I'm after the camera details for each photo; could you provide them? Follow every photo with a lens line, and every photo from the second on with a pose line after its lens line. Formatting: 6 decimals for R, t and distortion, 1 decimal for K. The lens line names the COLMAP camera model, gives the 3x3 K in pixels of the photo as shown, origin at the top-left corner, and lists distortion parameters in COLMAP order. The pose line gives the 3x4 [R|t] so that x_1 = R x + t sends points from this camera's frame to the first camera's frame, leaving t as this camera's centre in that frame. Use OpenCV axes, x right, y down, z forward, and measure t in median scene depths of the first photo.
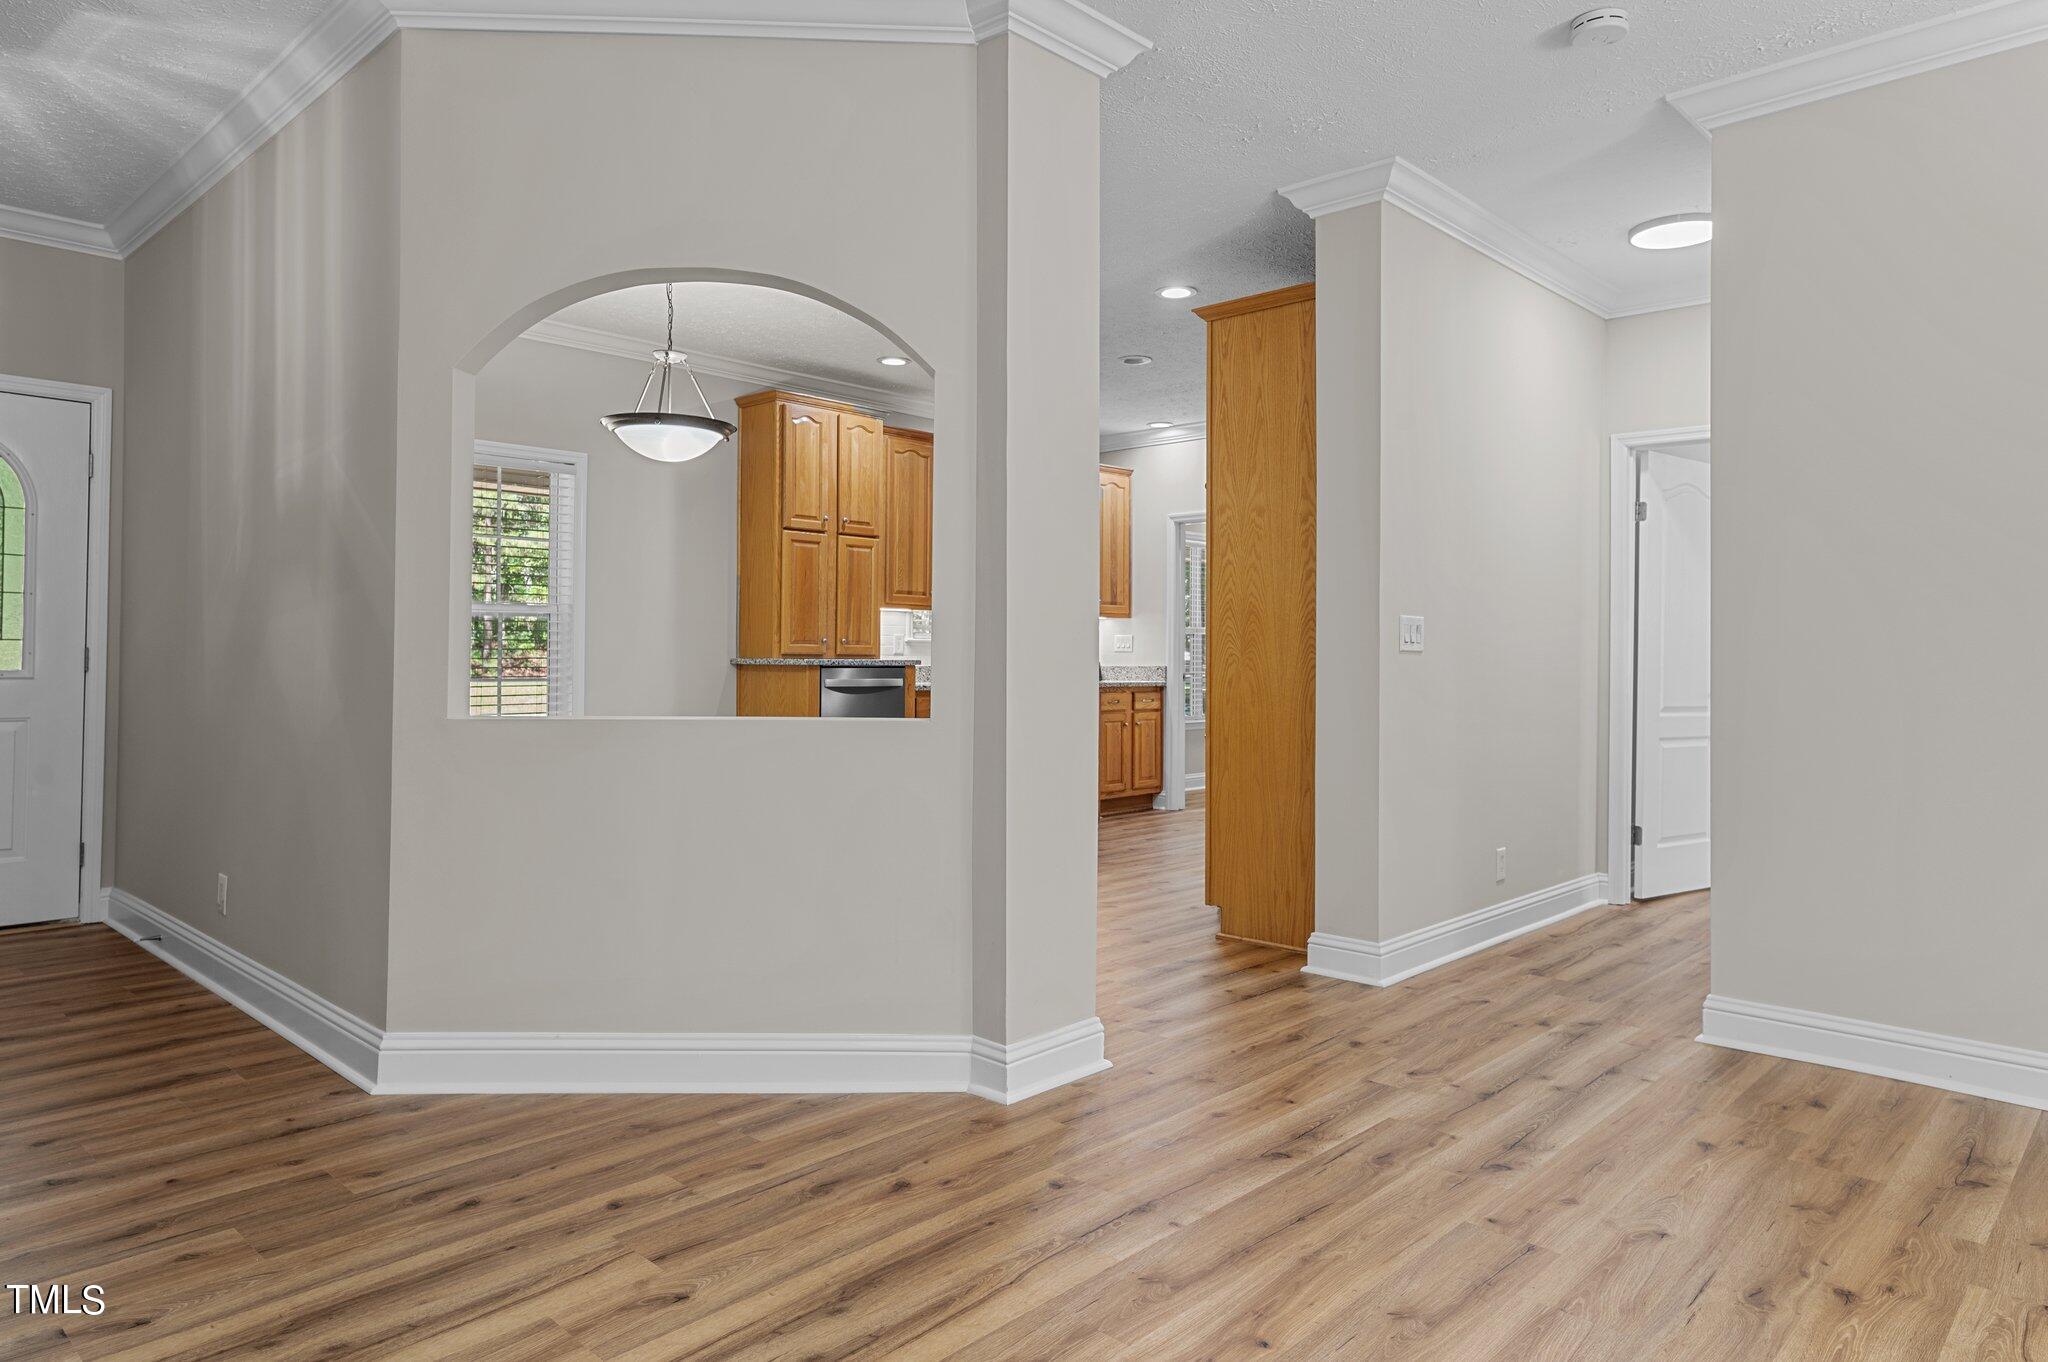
lens RADIAL K [[1256.4, 0, 1016.9], [0, 1256.4, 642.9], [0, 0, 1]] dist [0.026268, -0.000132]
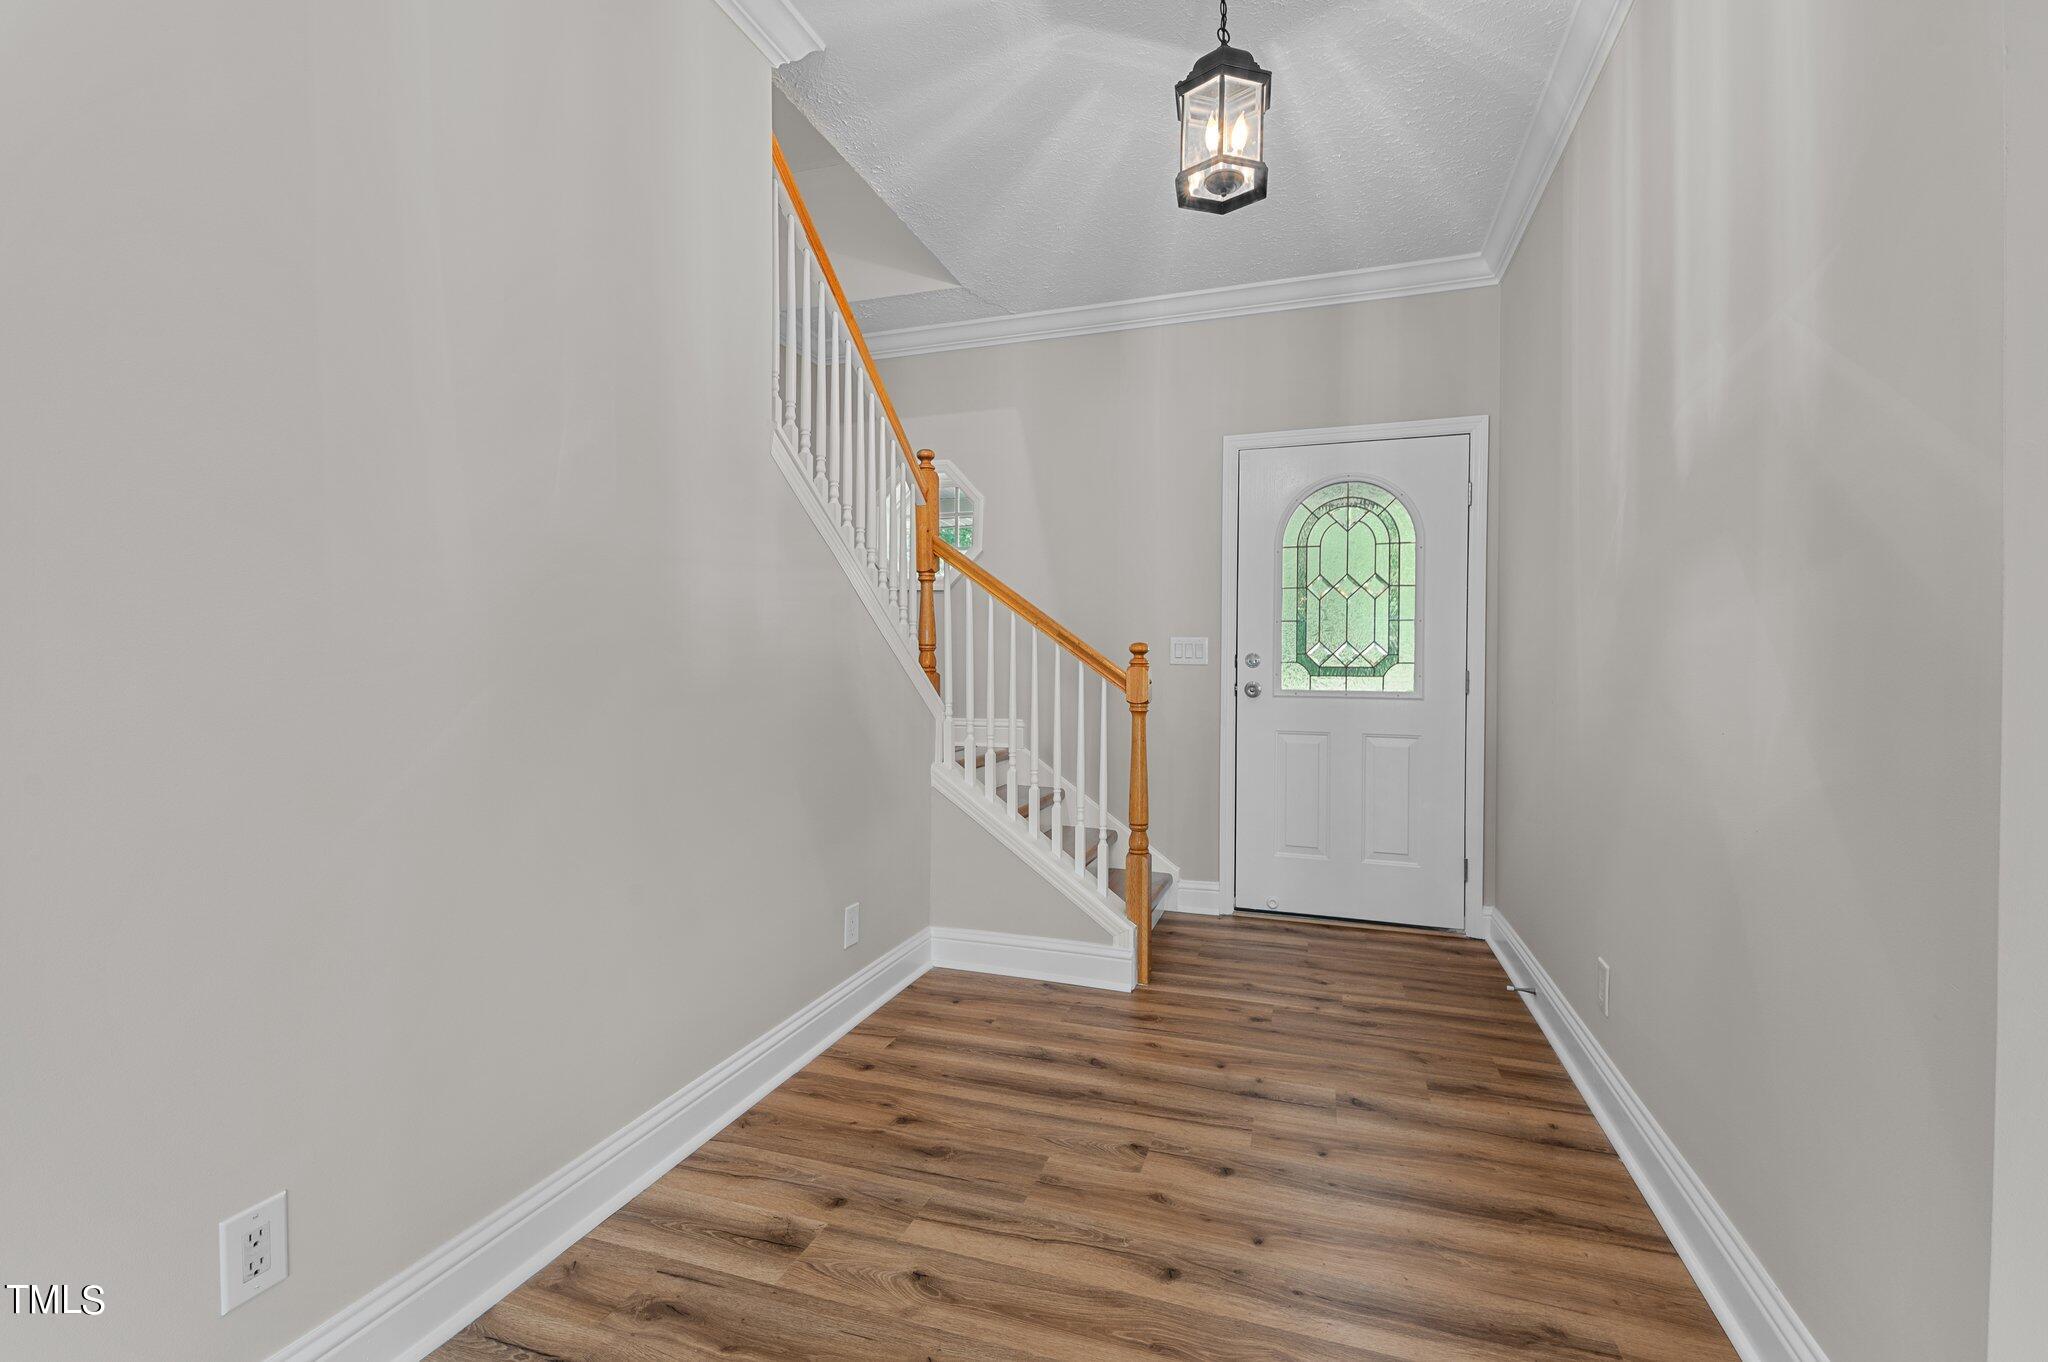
lens RADIAL K [[888.7, 0, 1006.3], [0, 888.7, 662.1], [0, 0, 1]] dist [0.021623, -0.017666]
pose [[0.412323, -0.006387, -0.911015, -0.225631], [0.004069, 0.999978, -0.005169, -0.001047], [0.911029, -0.001576, 0.412340, 0.362266]]
